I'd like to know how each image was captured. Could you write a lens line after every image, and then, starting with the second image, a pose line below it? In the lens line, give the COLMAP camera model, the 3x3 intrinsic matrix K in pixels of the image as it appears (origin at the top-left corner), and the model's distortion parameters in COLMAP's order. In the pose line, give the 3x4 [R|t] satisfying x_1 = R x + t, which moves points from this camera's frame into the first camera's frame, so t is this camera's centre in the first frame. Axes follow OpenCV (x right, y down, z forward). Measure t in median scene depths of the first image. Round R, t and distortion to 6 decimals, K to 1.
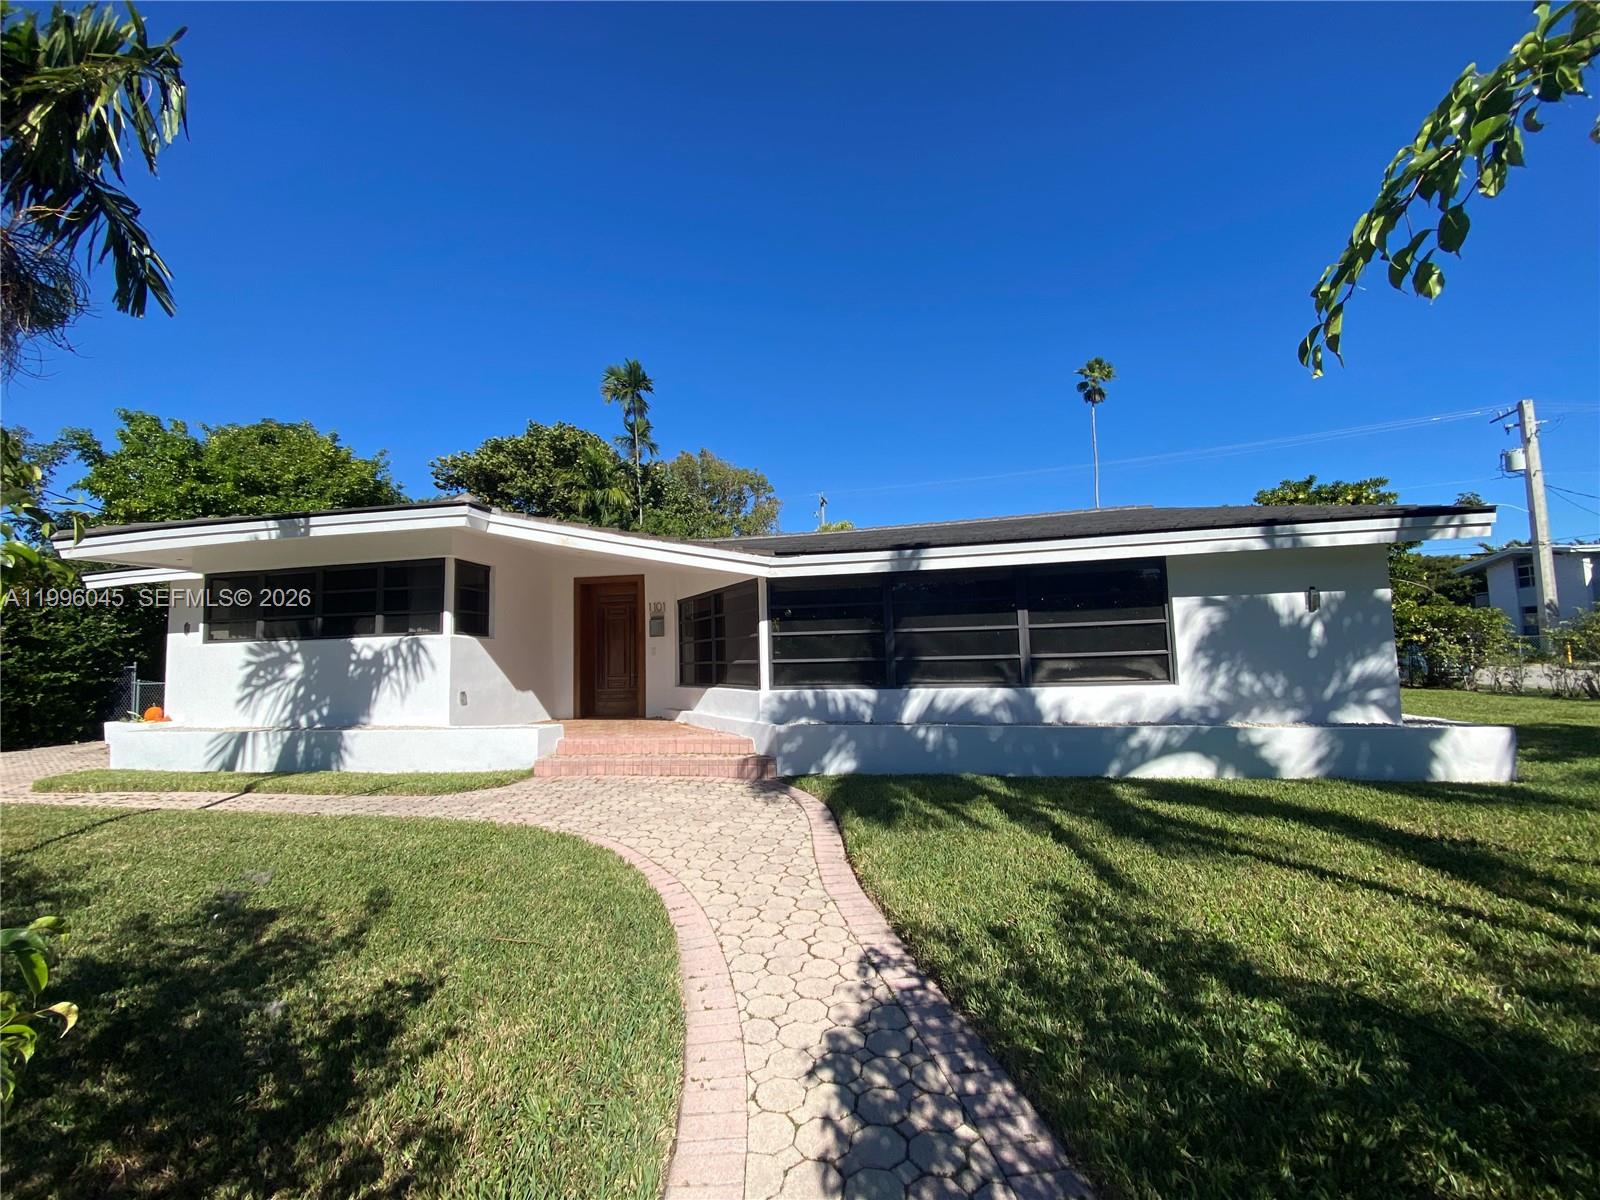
lens RADIAL K [[649.7, 0, 804.0], [0, 649.7, 600.4], [0, 0, 1]] dist [0.016177, -0.016821]
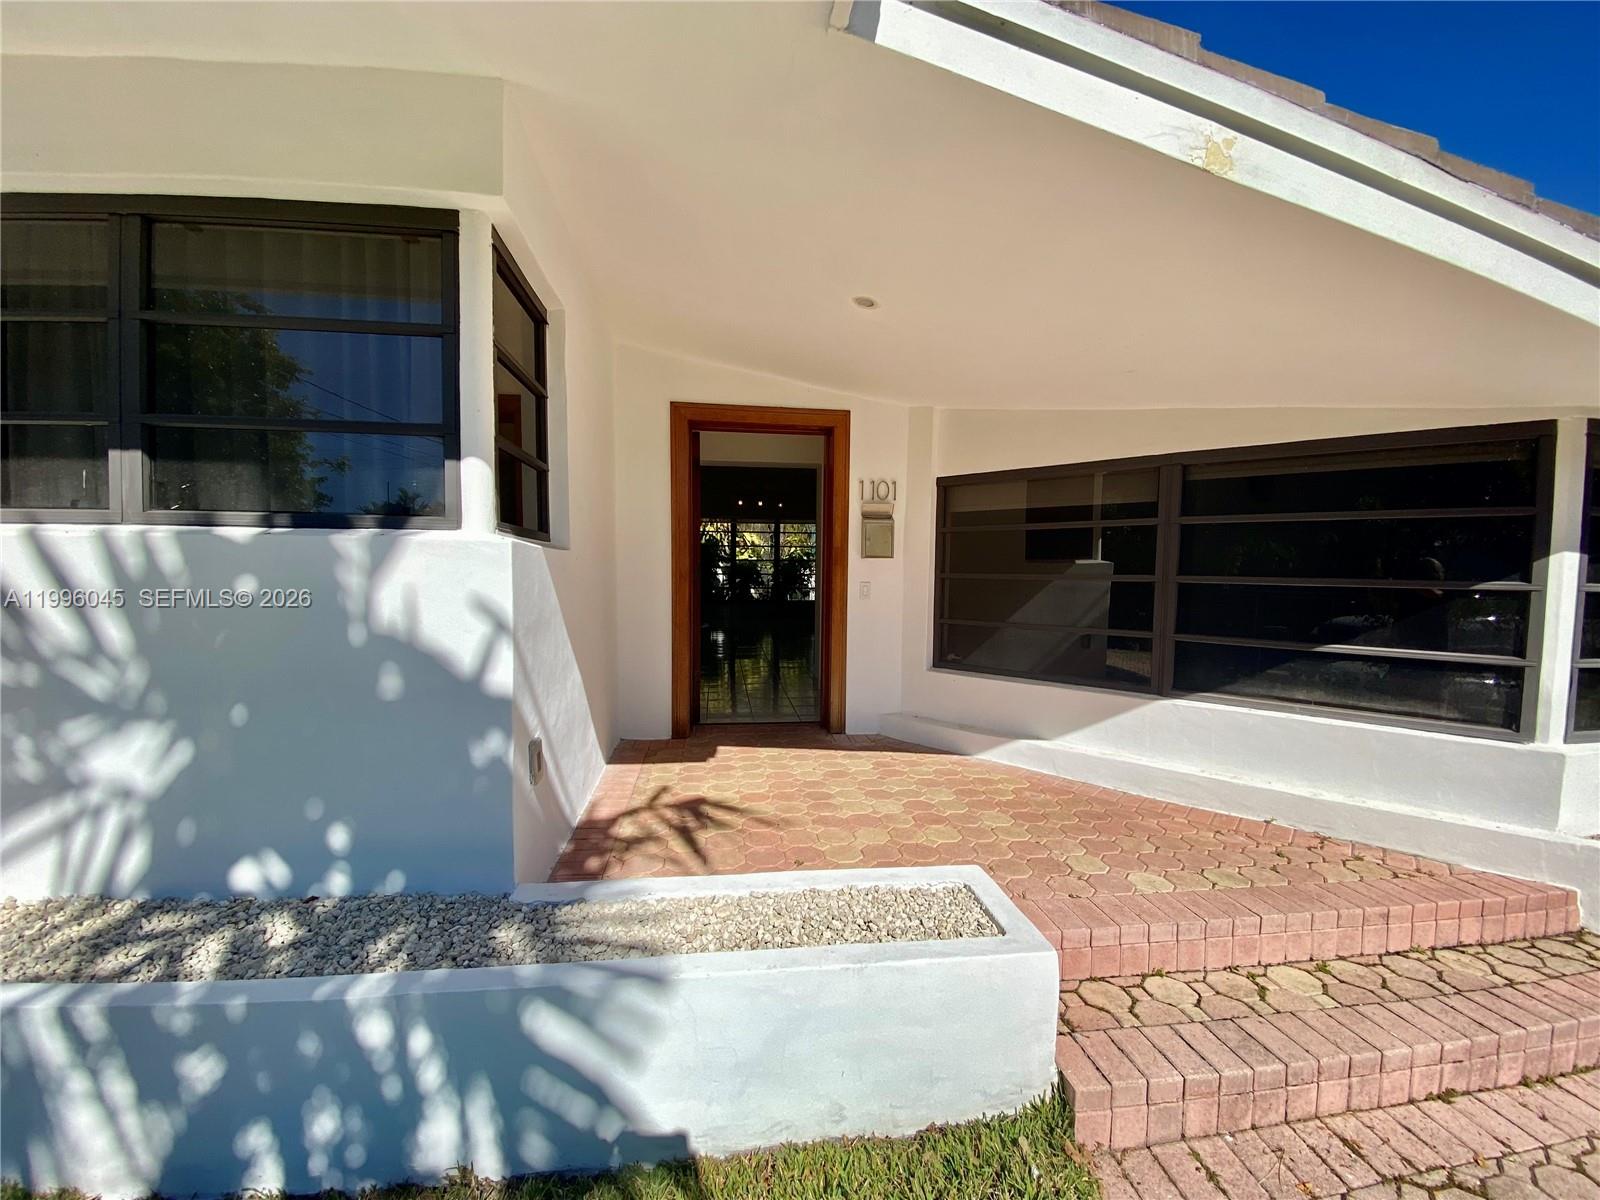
lens RADIAL K [[649.7, 0, 800.7], [0, 649.7, 604.0], [0, 0, 1]] dist [0.016177, -0.016821]
pose [[0.946418, 0.022074, 0.322189, -0.497700], [-0.067517, 0.989139, 0.130558, 0.038353], [-0.315807, -0.145315, 0.937630, 0.702473]]
